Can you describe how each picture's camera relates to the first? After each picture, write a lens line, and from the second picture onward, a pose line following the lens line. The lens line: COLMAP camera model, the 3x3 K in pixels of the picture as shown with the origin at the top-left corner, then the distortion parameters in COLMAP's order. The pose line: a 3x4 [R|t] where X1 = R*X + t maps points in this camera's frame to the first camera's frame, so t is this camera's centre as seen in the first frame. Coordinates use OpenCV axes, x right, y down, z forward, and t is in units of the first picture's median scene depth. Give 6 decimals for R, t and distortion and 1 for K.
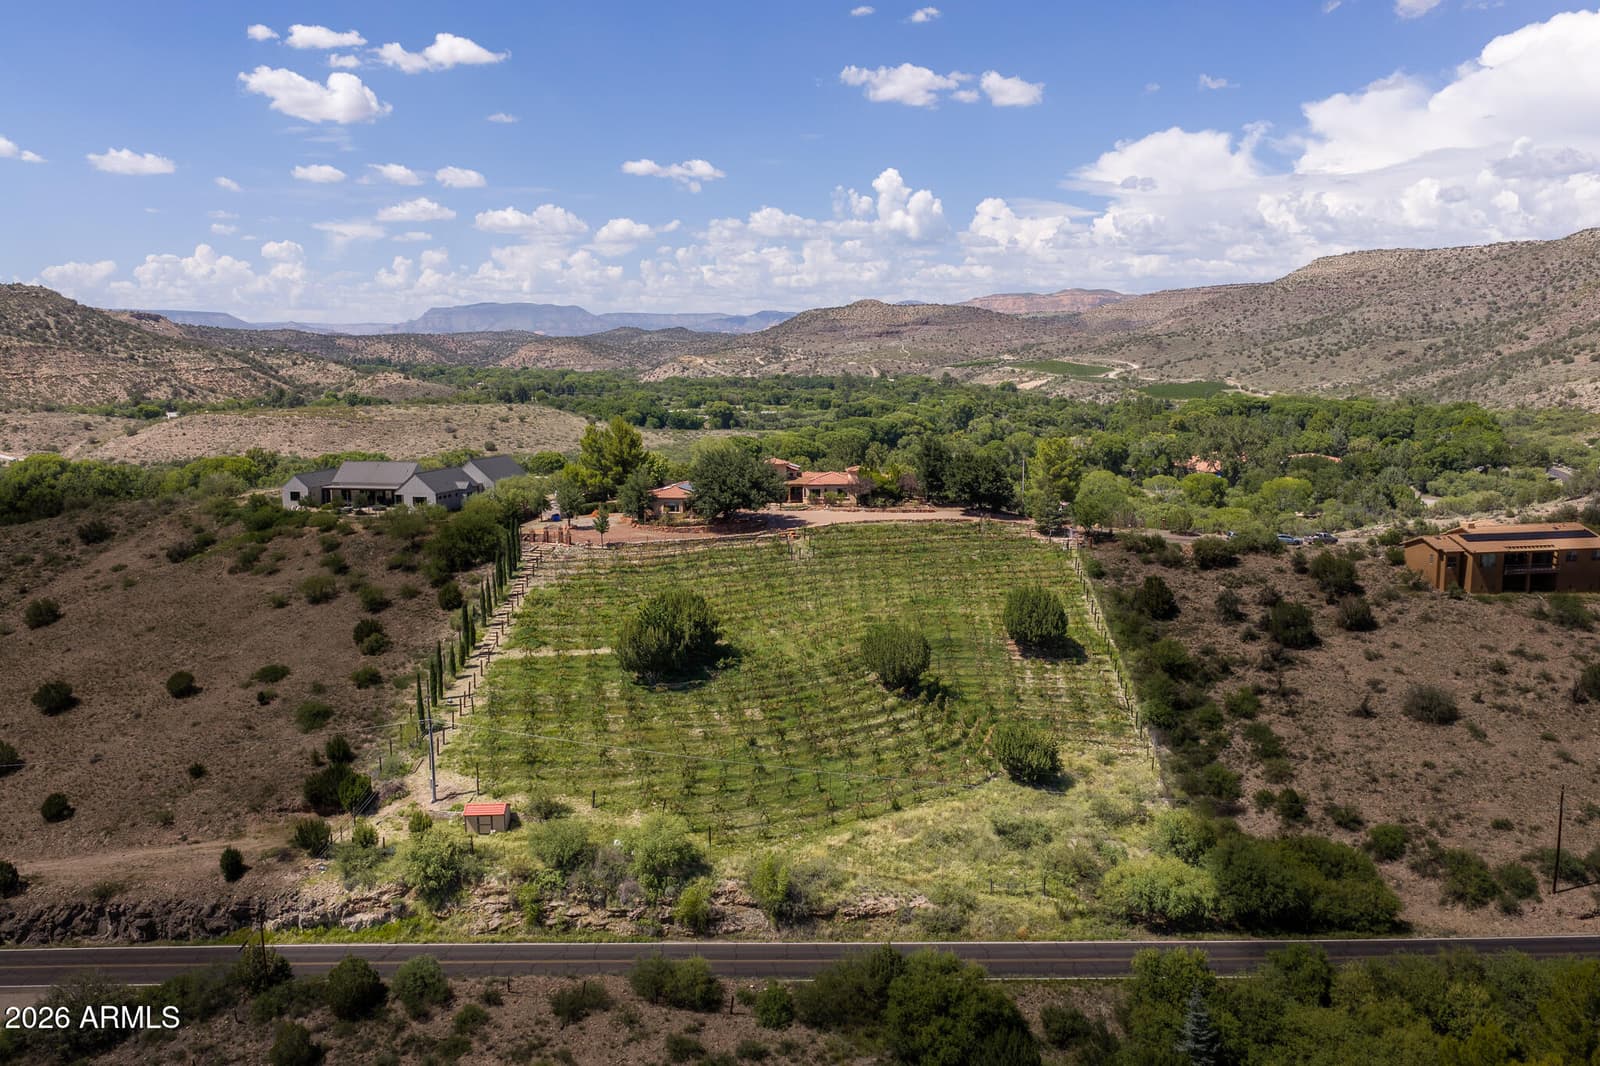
lens RADIAL K [[1324.3, 0, 803.7], [0, 1324.3, 540.9], [0, 0, 1]] dist [0.020679, -0.040254]
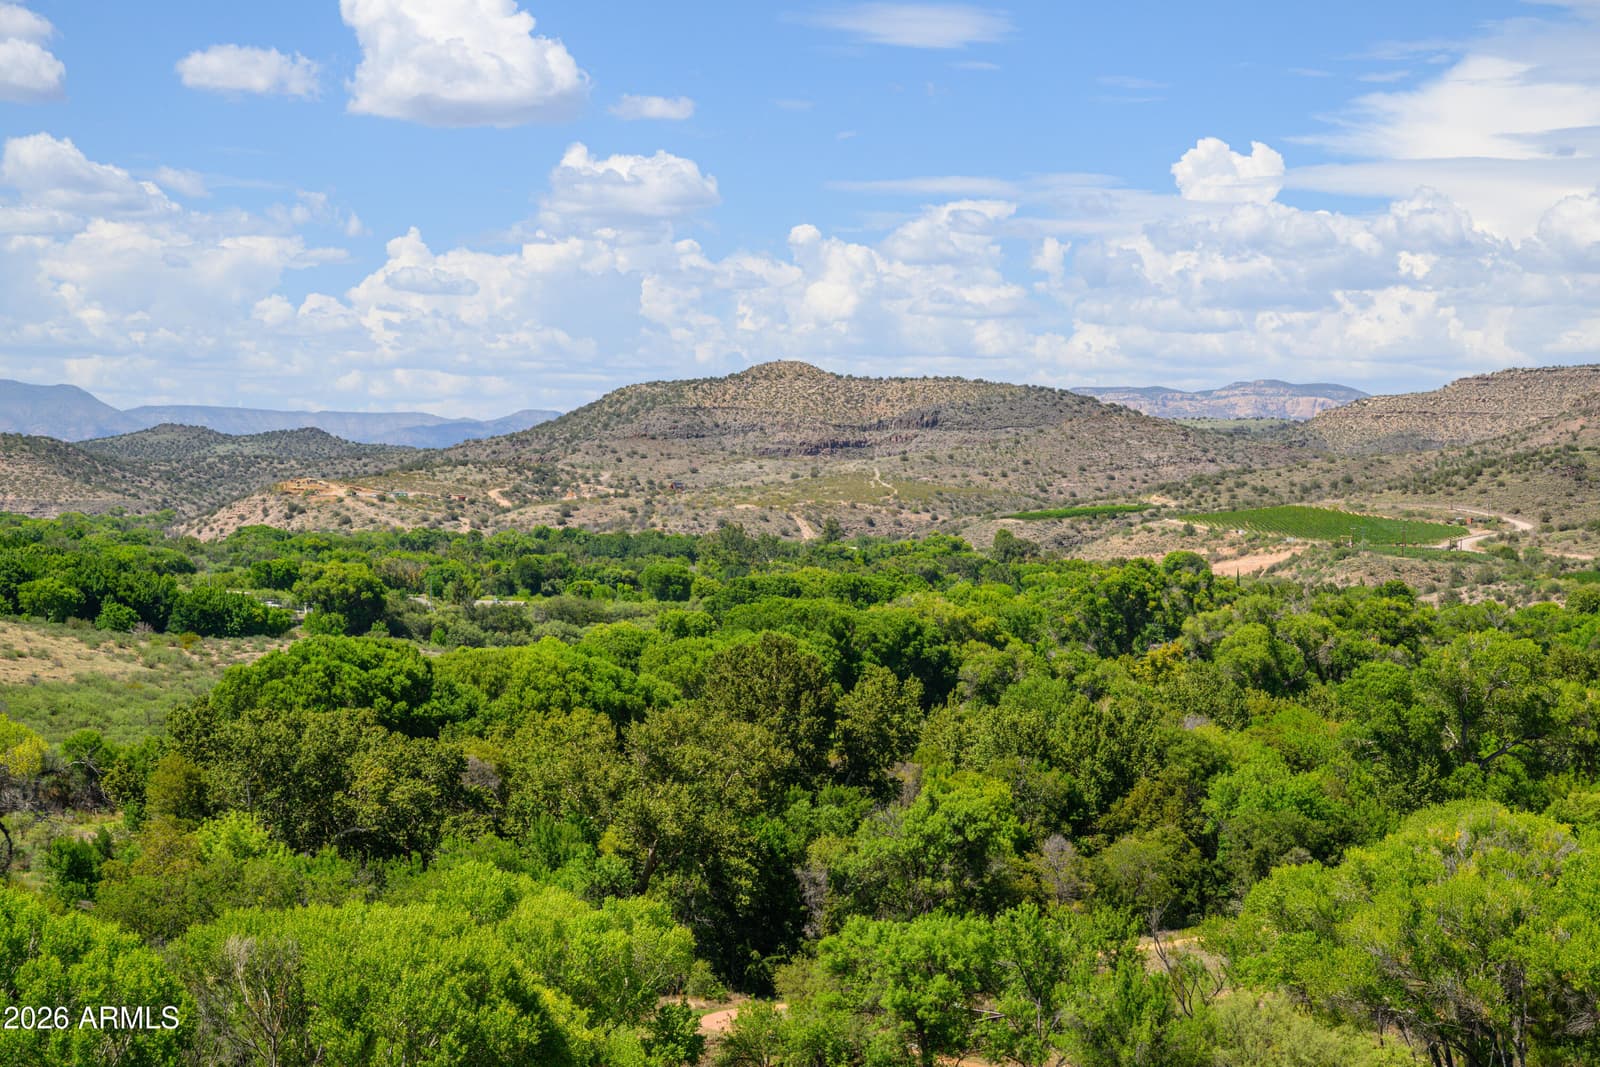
lens RADIAL K [[2997.7, 0, 800.0], [0, 2997.7, 533.5], [0, 0, 1]] dist [0.004214, -0.267590]
pose [[0.997842, 0.027739, 0.059508, 0.001940], [-0.019050, 0.989696, -0.141909, -0.007340], [-0.062831, 0.140469, 0.988089, 0.172855]]
